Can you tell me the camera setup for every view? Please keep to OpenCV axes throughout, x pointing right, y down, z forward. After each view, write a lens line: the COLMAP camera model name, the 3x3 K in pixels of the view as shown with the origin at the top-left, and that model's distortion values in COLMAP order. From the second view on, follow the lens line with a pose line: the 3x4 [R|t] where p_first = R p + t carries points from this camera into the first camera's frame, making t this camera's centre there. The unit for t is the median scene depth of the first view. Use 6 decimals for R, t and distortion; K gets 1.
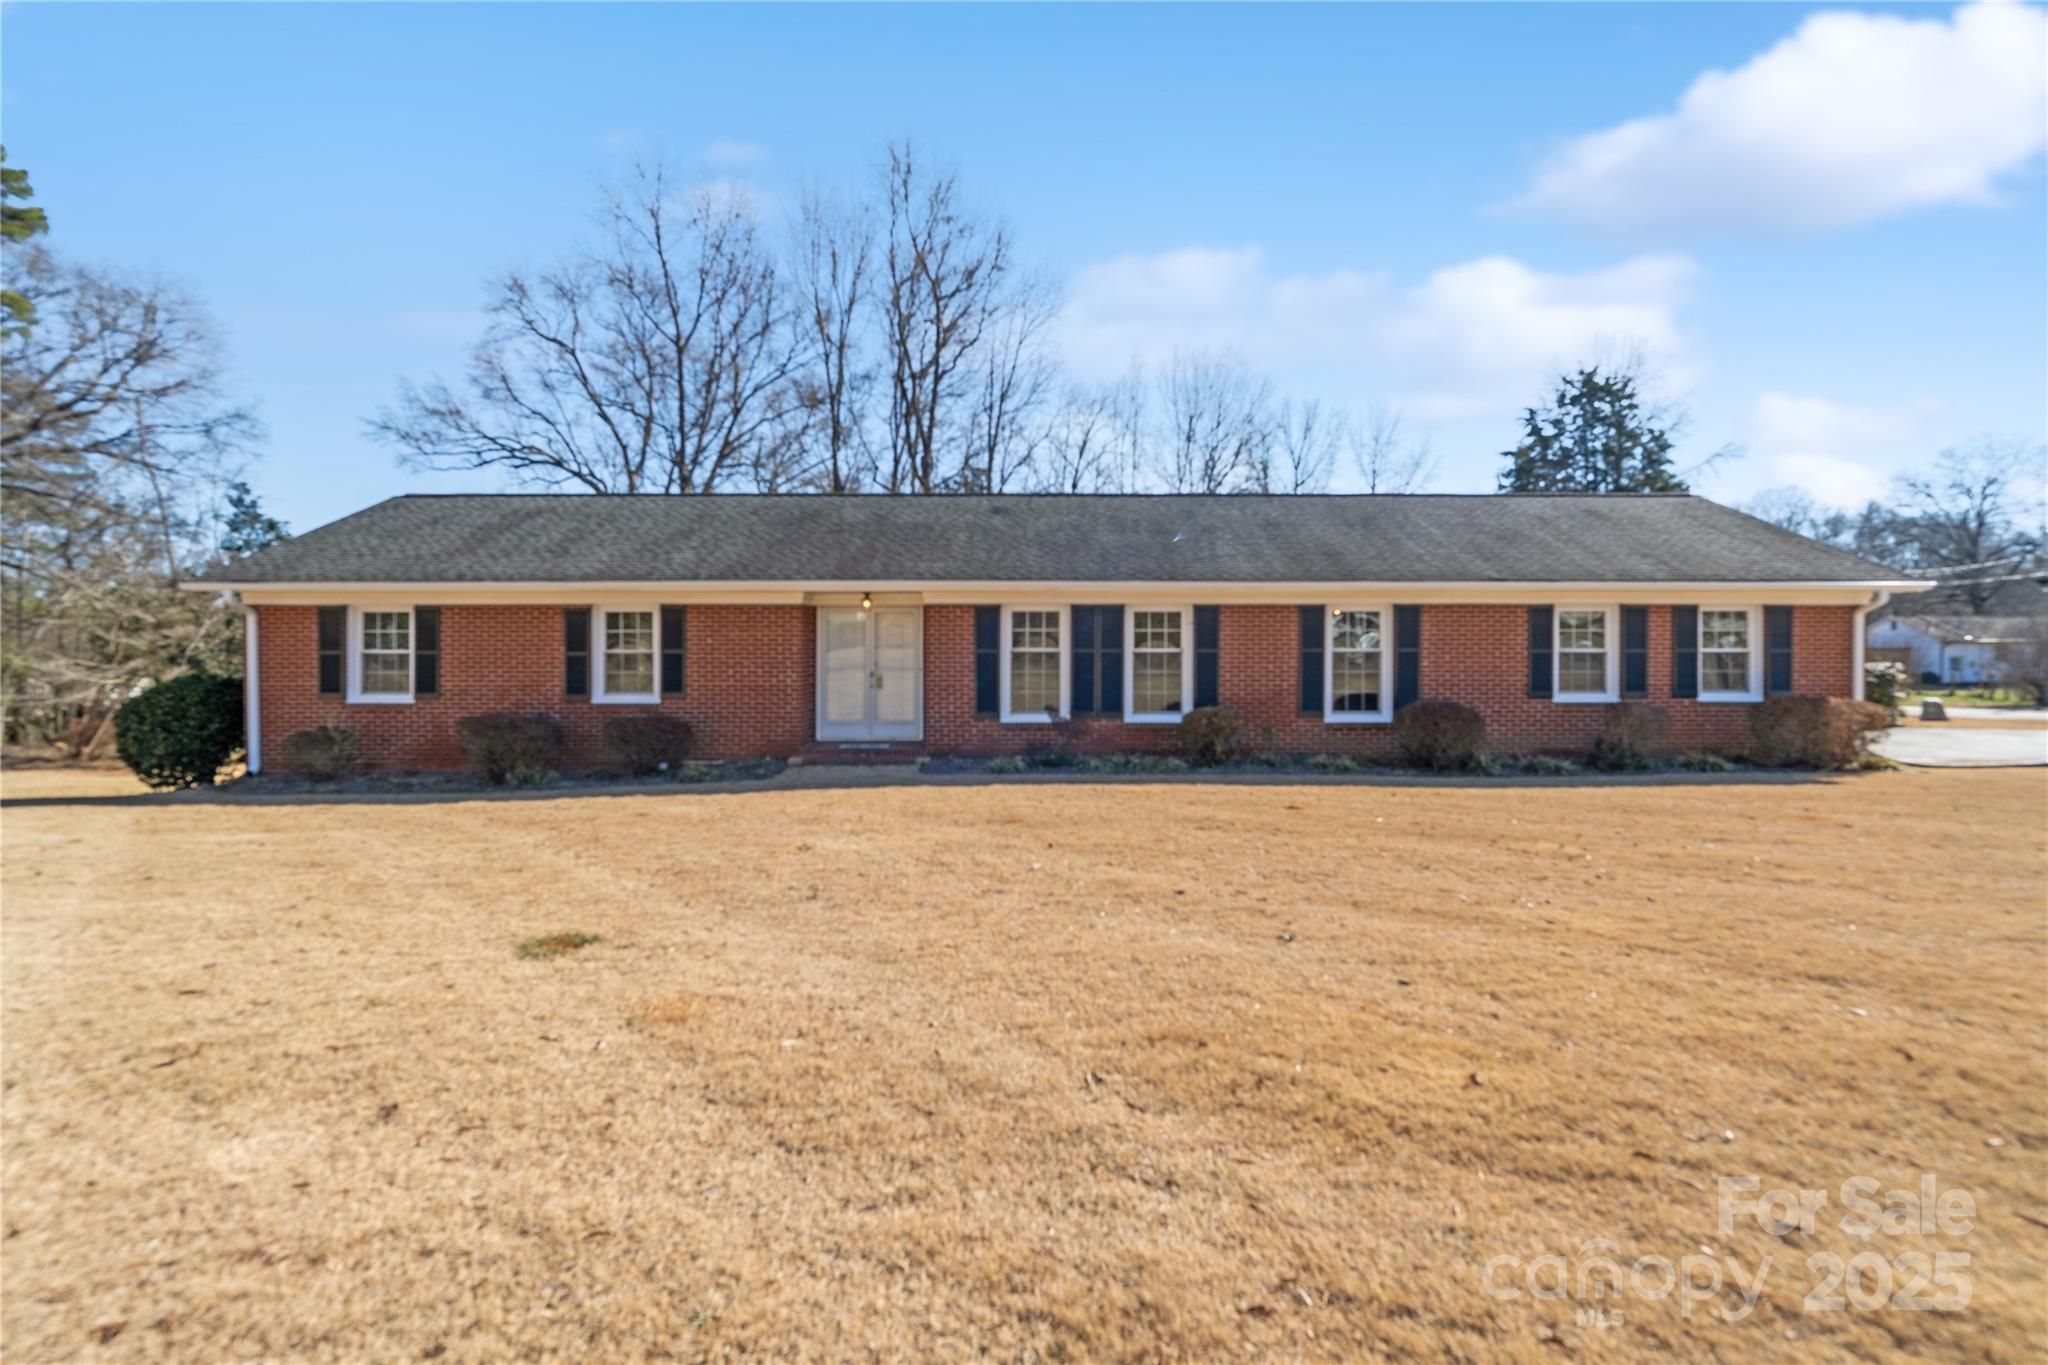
lens RADIAL K [[979.1, 0, 1024.0], [0, 979.1, 682.5], [0, 0, 1]] dist [-0.013061, 0.000355]
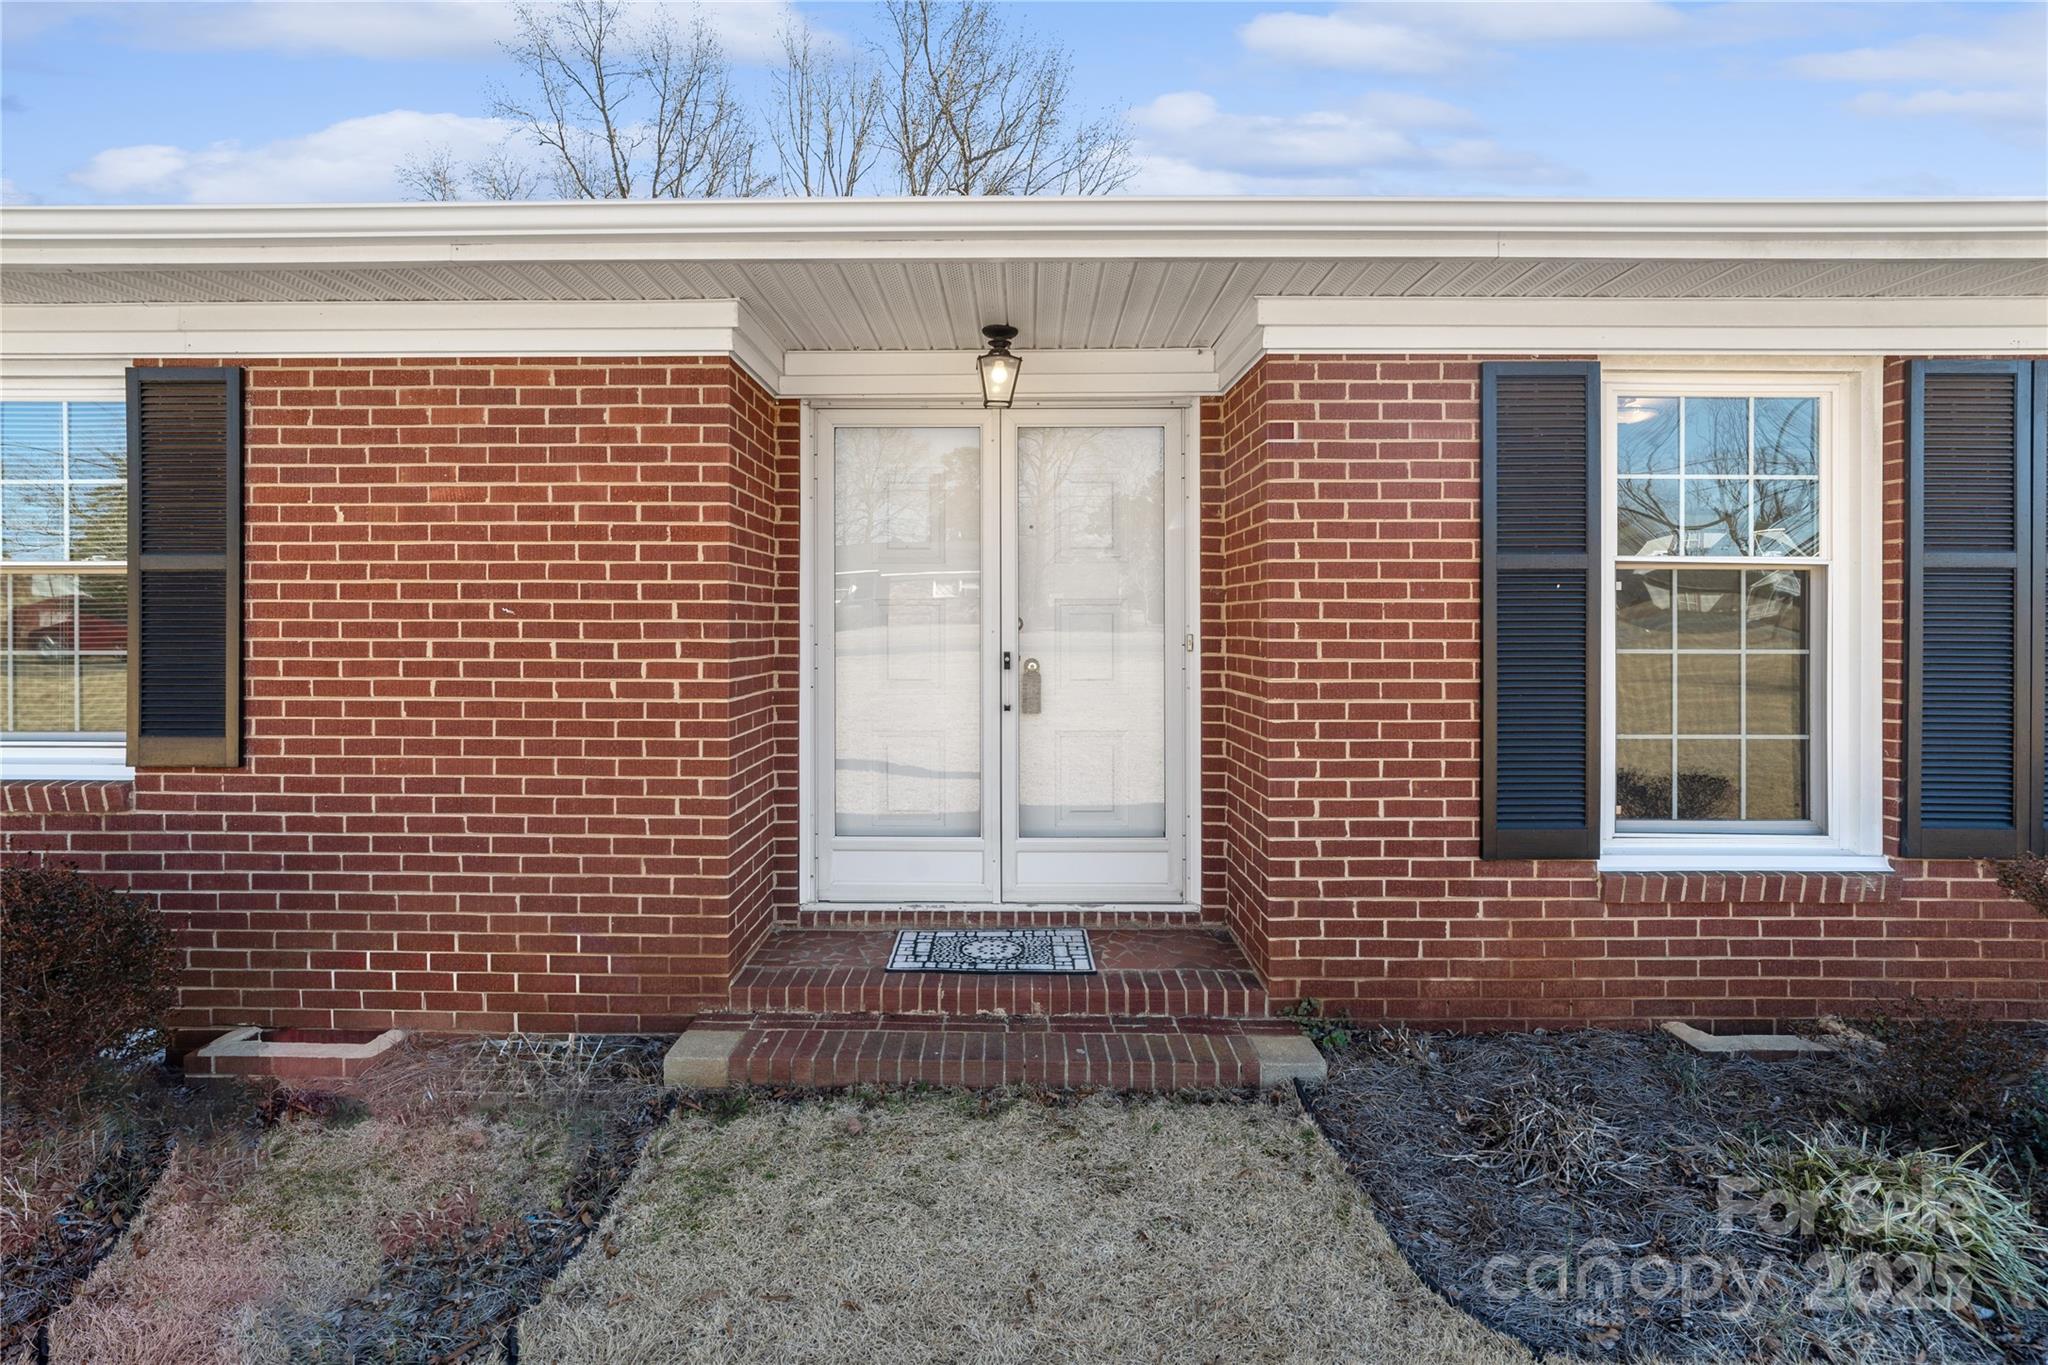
lens RADIAL K [[979.8, 0, 992.2], [0, 979.8, 673.6], [0, 0, 1]] dist [-0.012771, 0.000017]
pose [[0.999765, 0.000986, -0.021635, -0.157322], [-0.000877, 0.999987, 0.005025, -0.006318], [0.021639, -0.005004, 0.999753, 0.752133]]
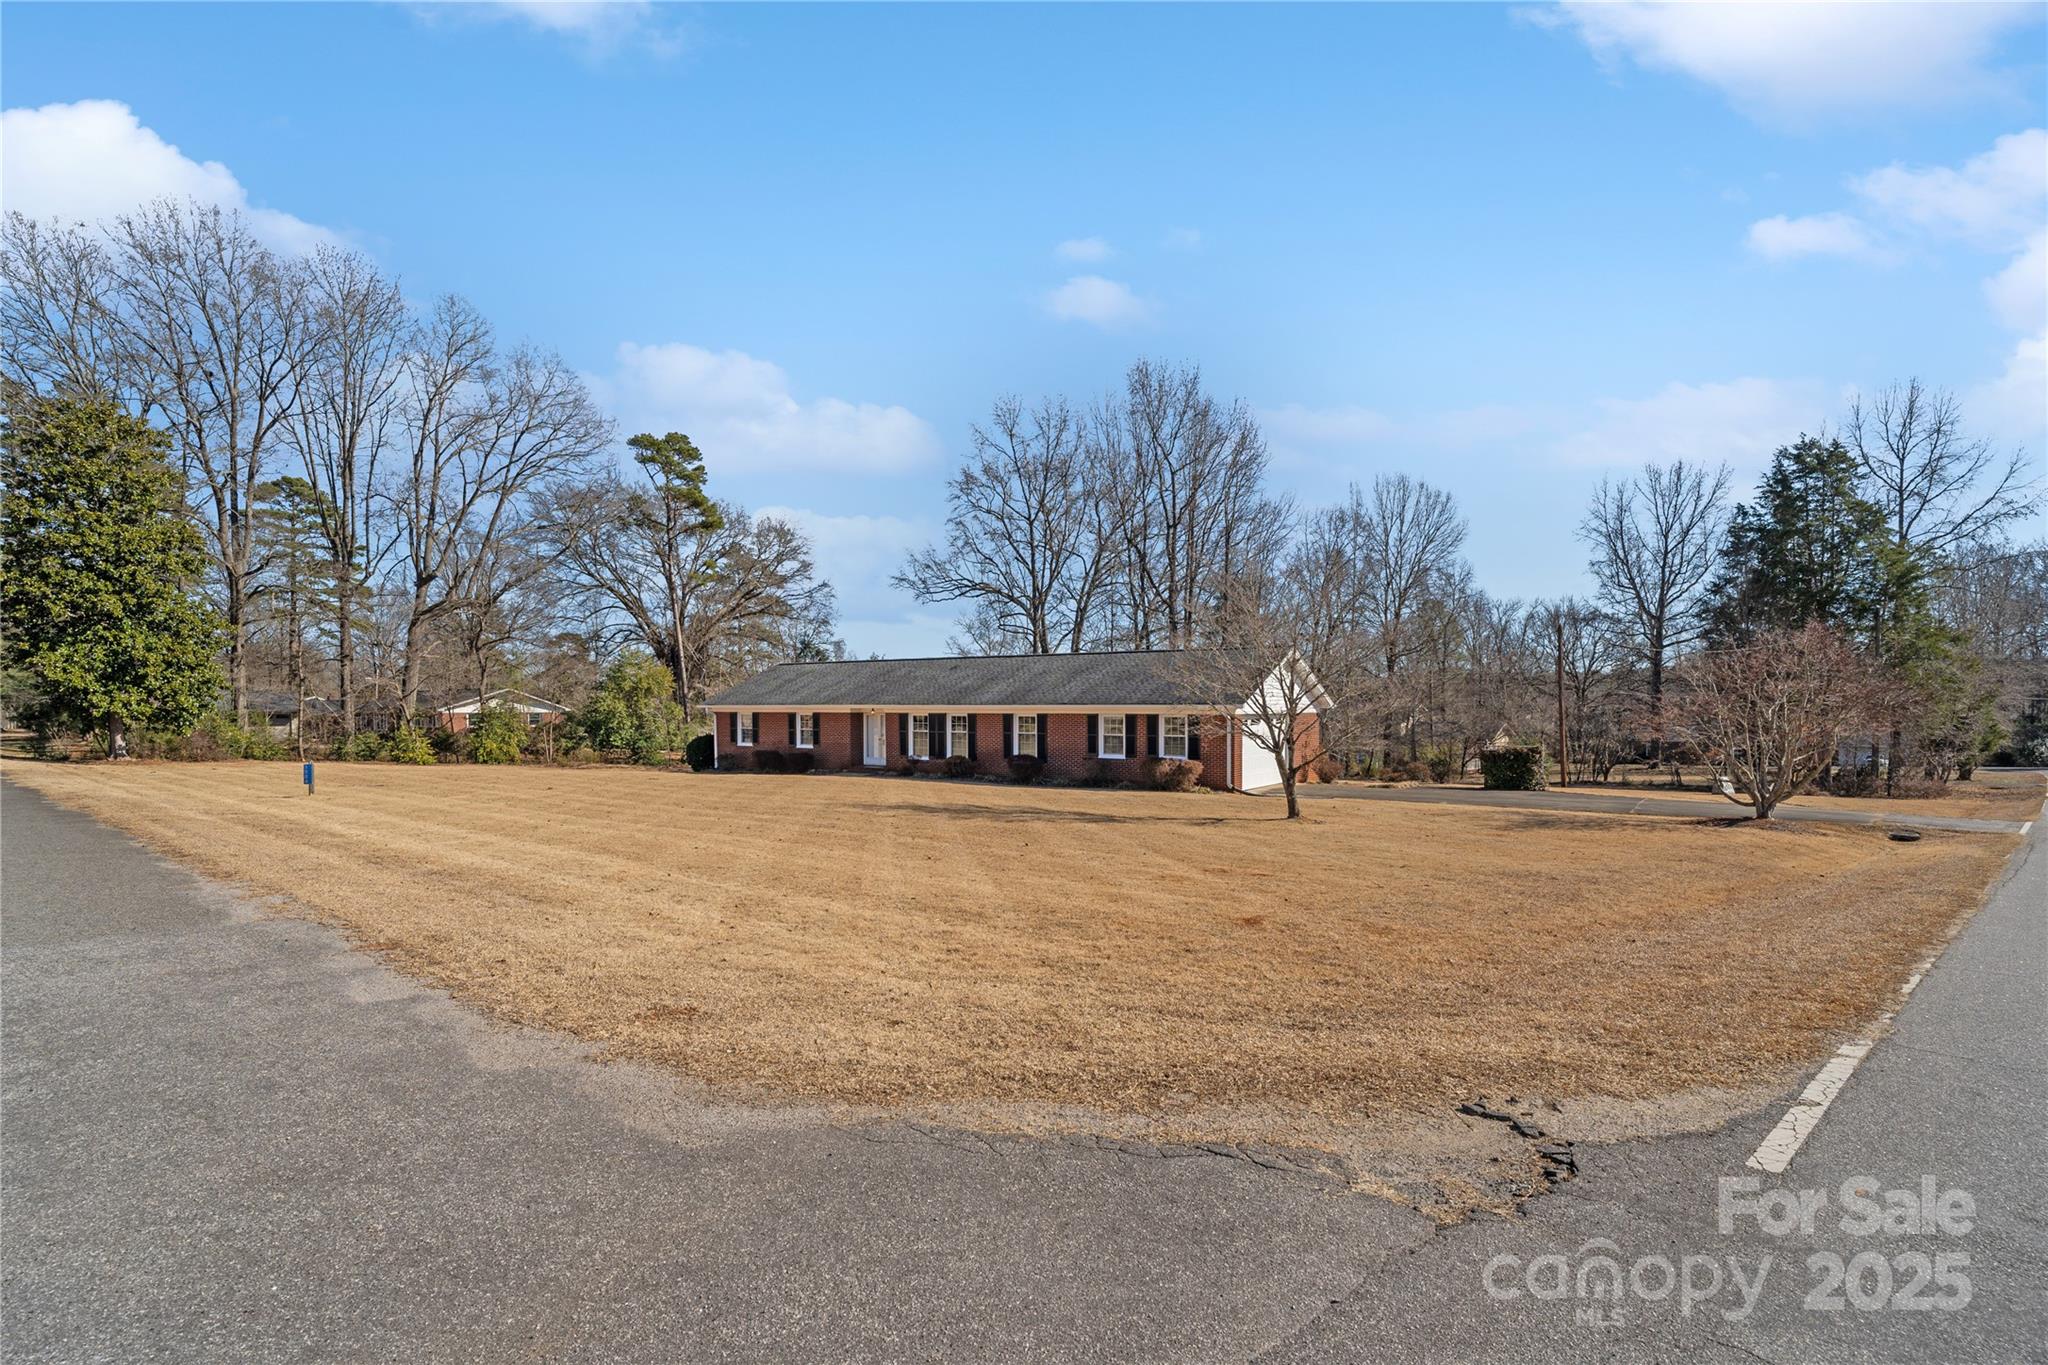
lens RADIAL K [[979.1, 0, 1024.0], [0, 979.1, 682.5], [0, 0, 1]] dist [-0.013061, 0.000355]
pose [[0.840604, -0.011986, -0.541518, 1.642944], [-0.021324, 0.998248, -0.055196, -0.023314], [0.541230, 0.057945, 0.838876, -1.034428]]
